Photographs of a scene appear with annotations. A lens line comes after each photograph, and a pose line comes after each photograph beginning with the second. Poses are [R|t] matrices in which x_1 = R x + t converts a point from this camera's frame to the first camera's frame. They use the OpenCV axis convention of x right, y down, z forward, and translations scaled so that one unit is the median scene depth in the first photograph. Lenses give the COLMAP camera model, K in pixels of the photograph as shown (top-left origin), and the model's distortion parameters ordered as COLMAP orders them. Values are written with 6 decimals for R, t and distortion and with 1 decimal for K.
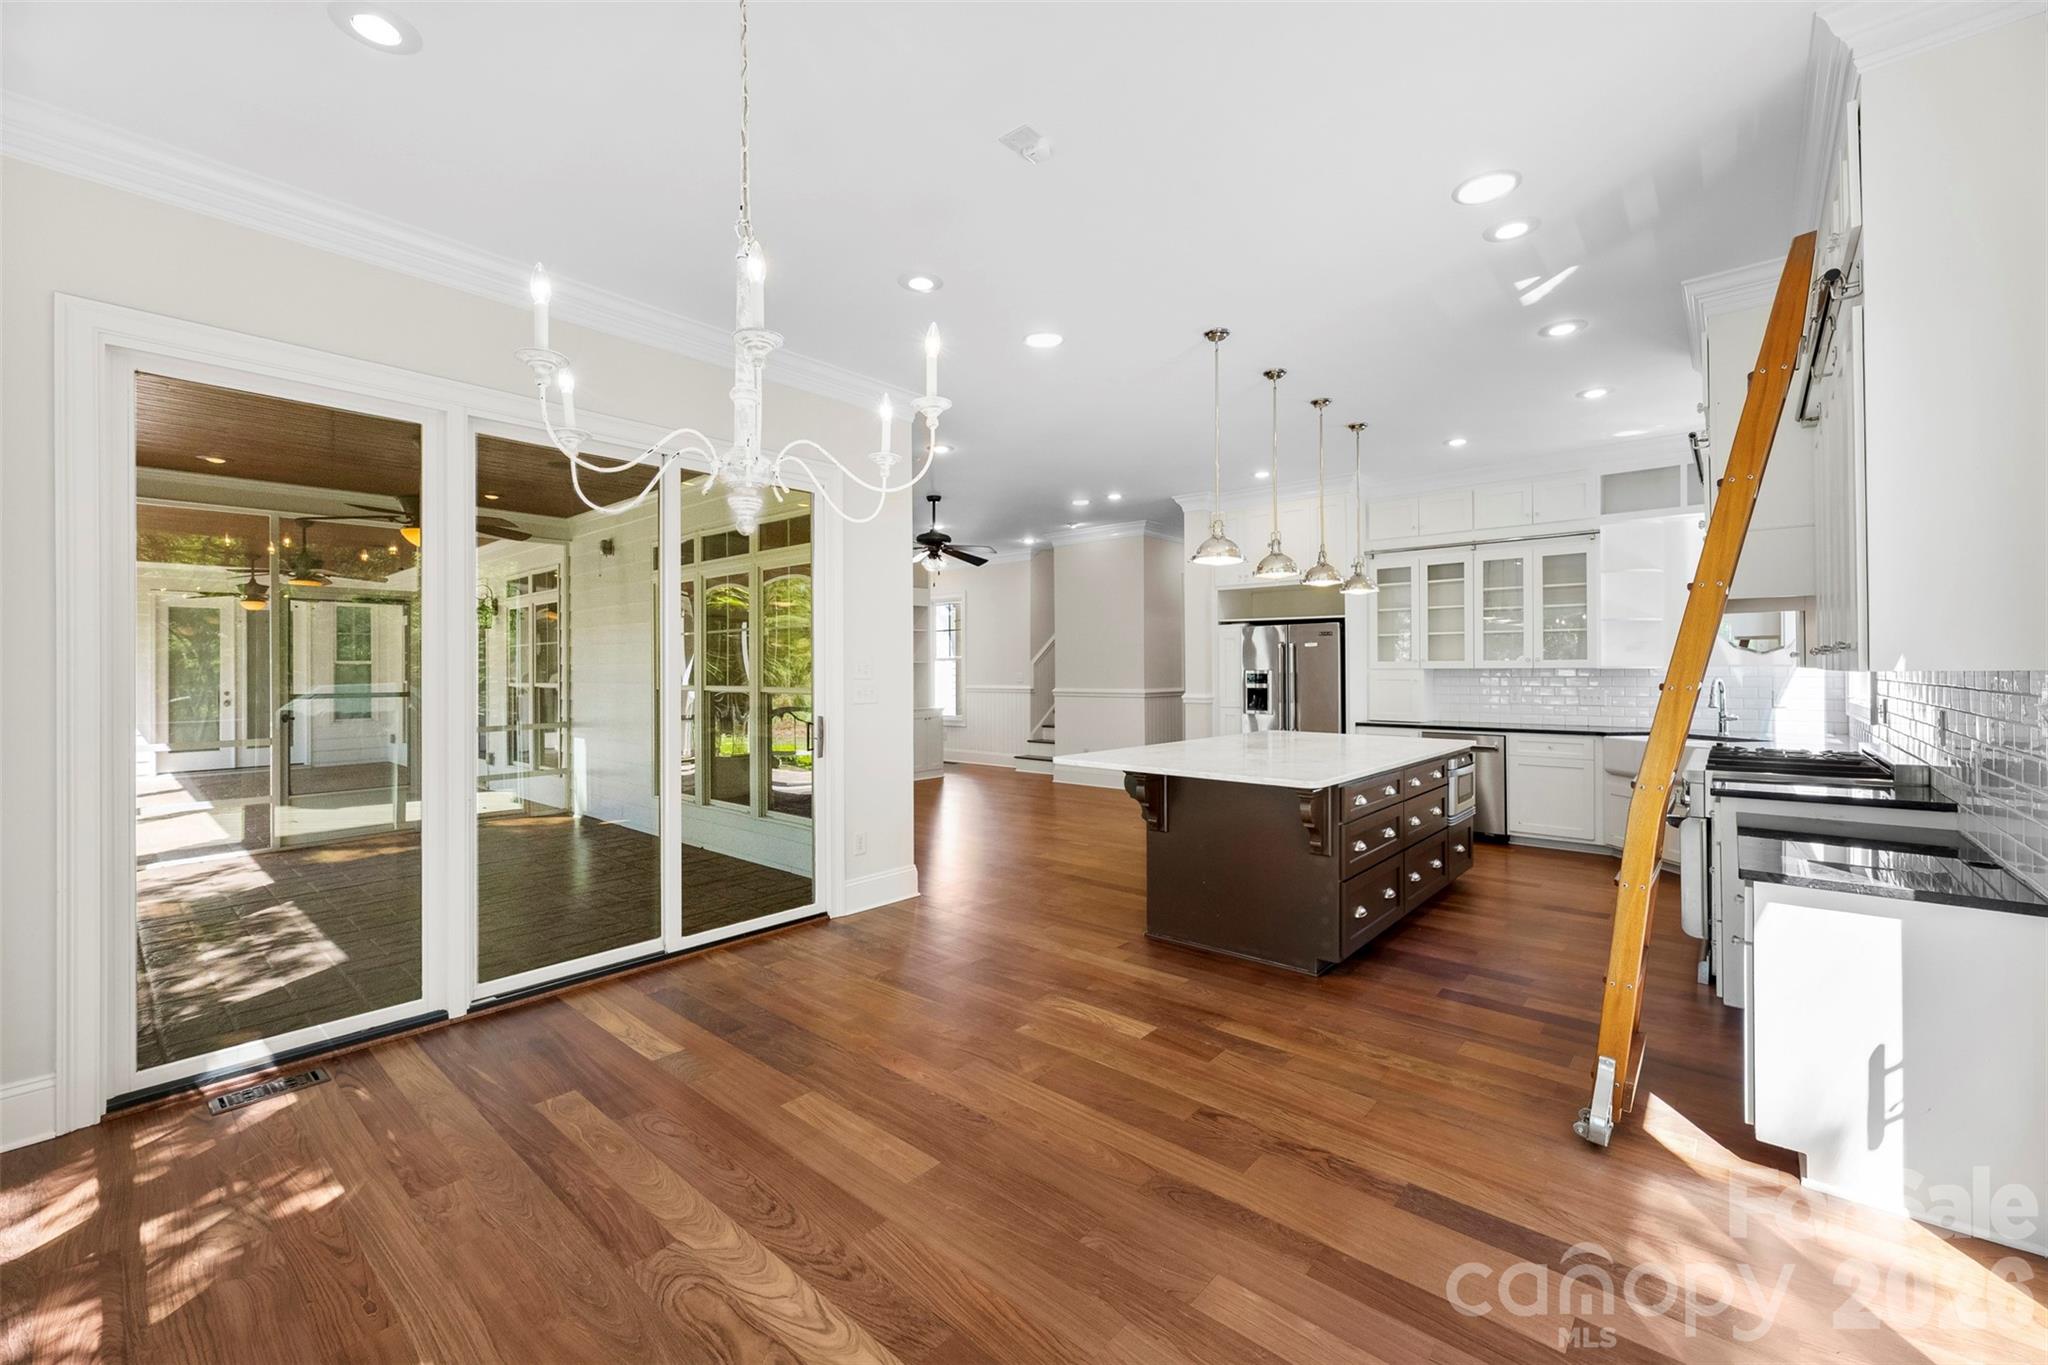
lens RADIAL K [[830.8, 0, 1026.5], [0, 830.8, 662.3], [0, 0, 1]] dist [0.000377, -0.000009]
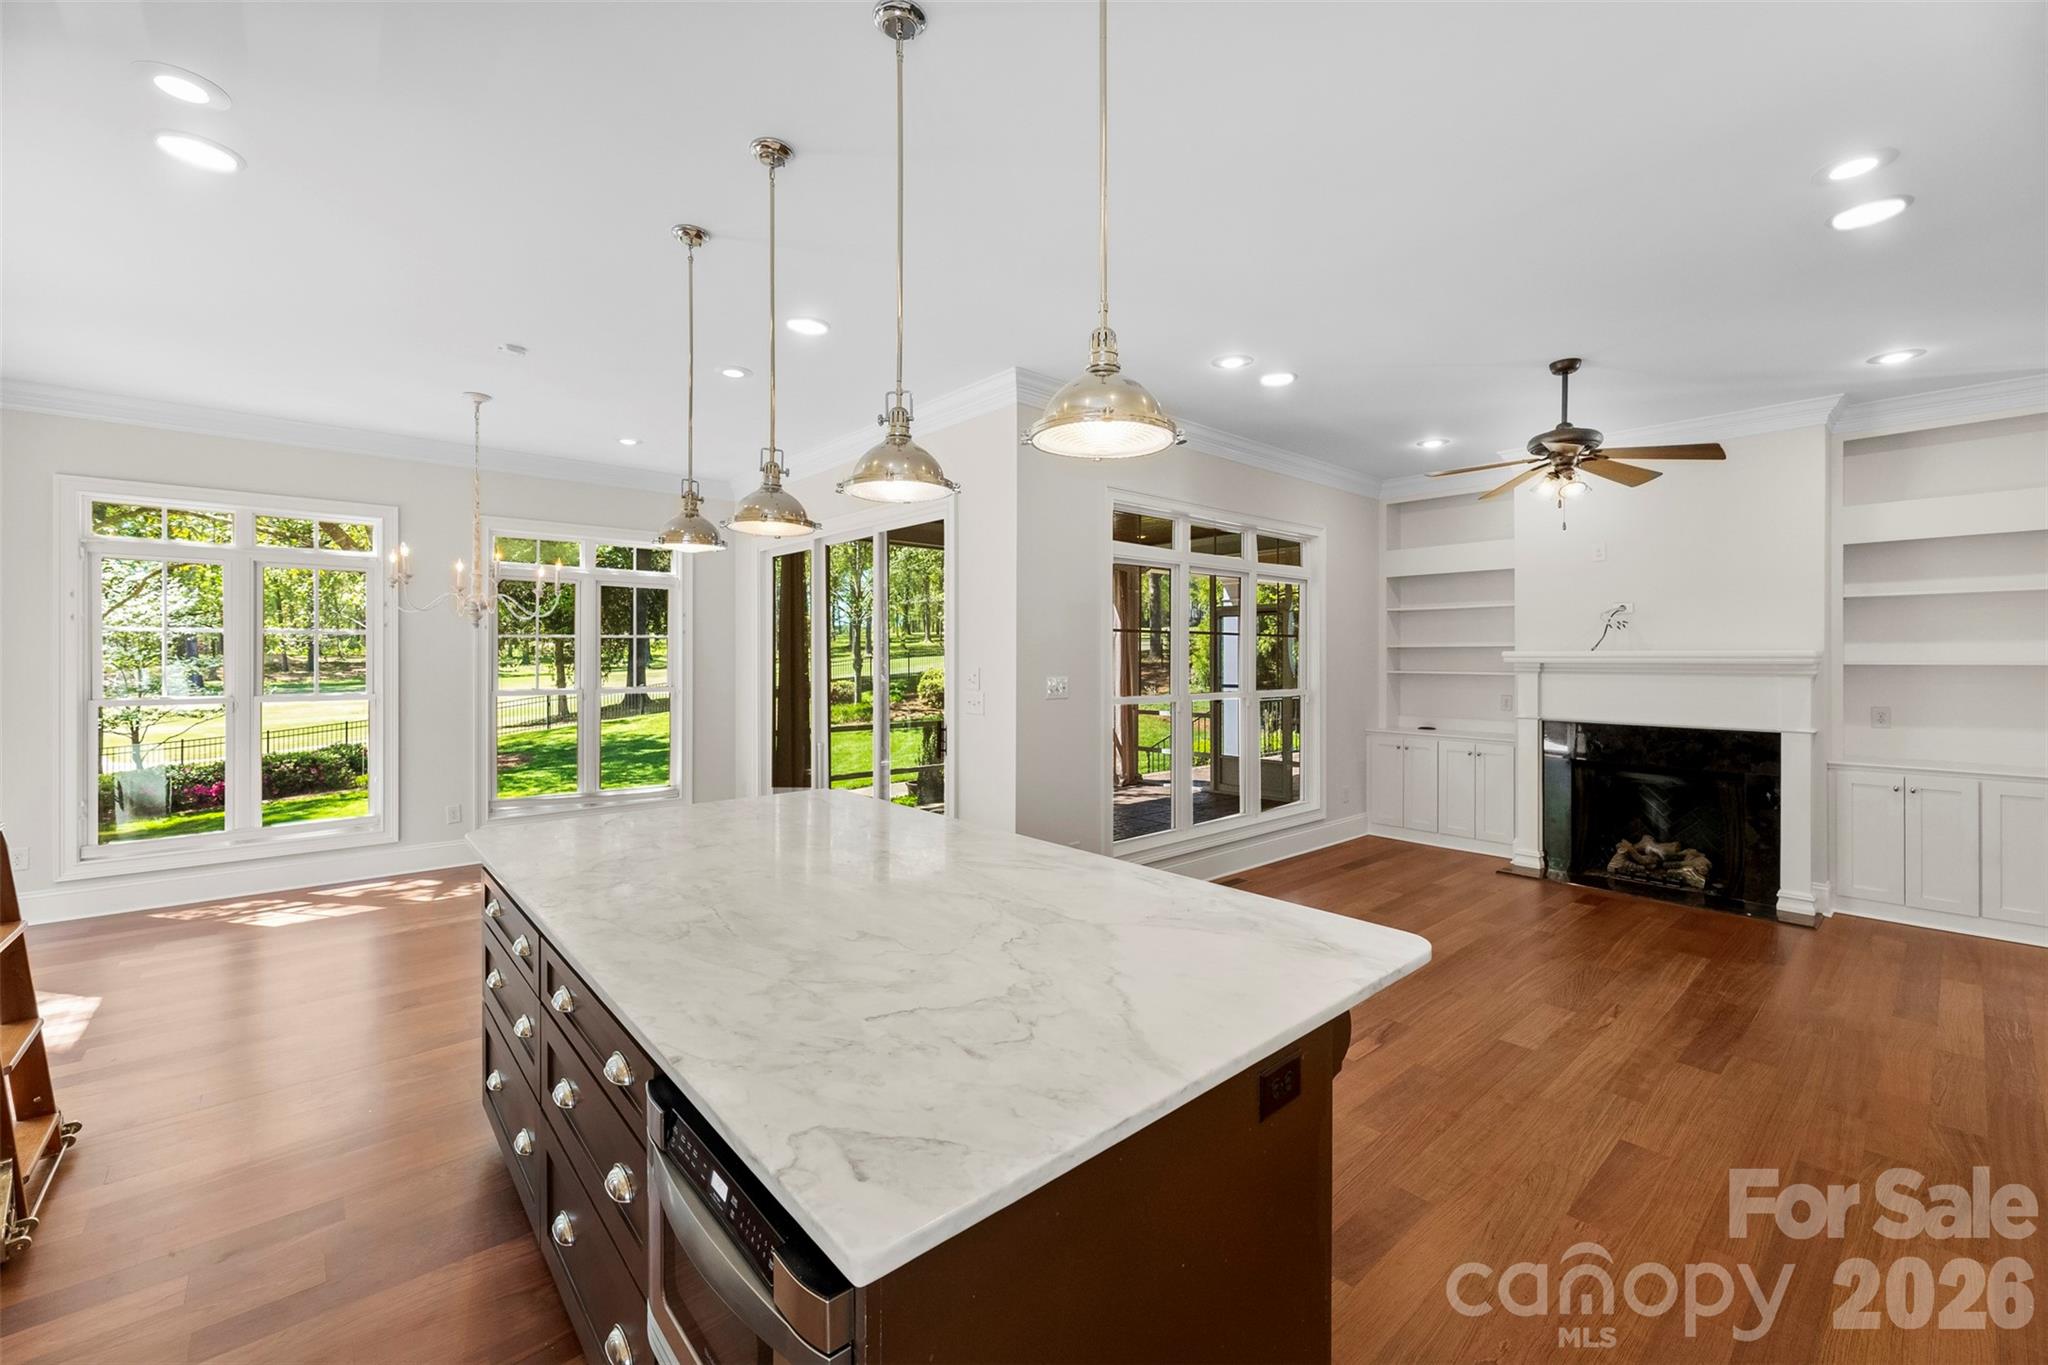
lens RADIAL K [[830.8, 0, 1026.5], [0, 830.8, 662.3], [0, 0, 1]] dist [0.000377, -0.000009]
pose [[-0.137075, 0.008580, -0.990524, 0.476230], [0.010565, 0.999918, 0.007199, -0.012082], [0.990504, -0.009478, -0.137154, 0.721604]]
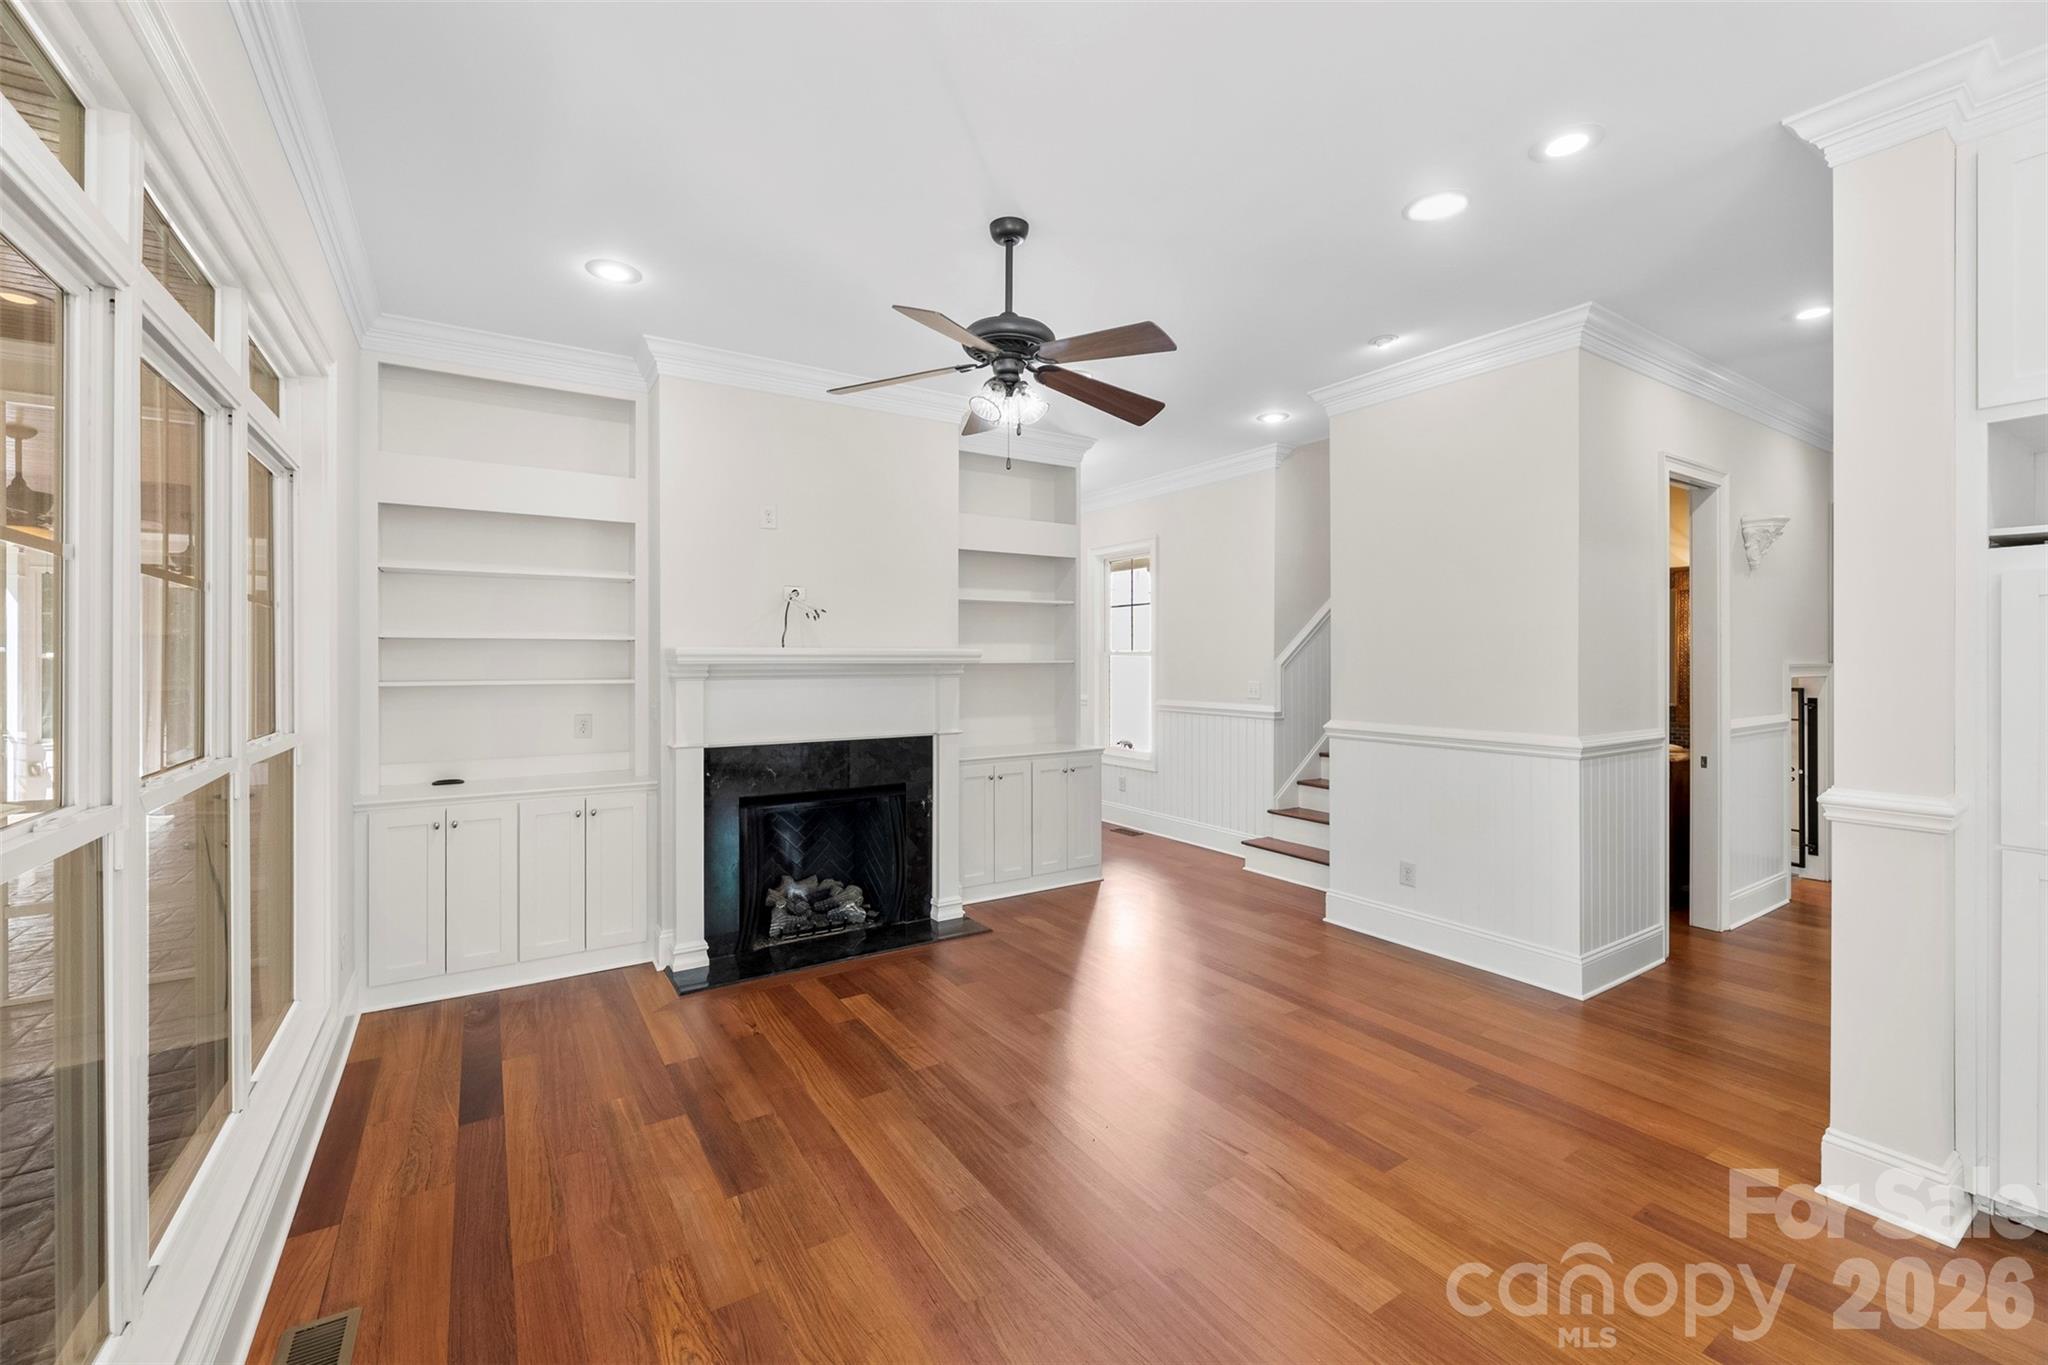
lens RADIAL K [[830.8, 0, 1026.5], [0, 830.8, 662.3], [0, 0, 1]] dist [0.000377, -0.000009]
pose [[0.960775, 0.005029, -0.277283, -0.000653], [-0.000812, 0.999882, 0.015320, -0.010716], [0.277327, -0.014494, 0.960666, 0.639891]]
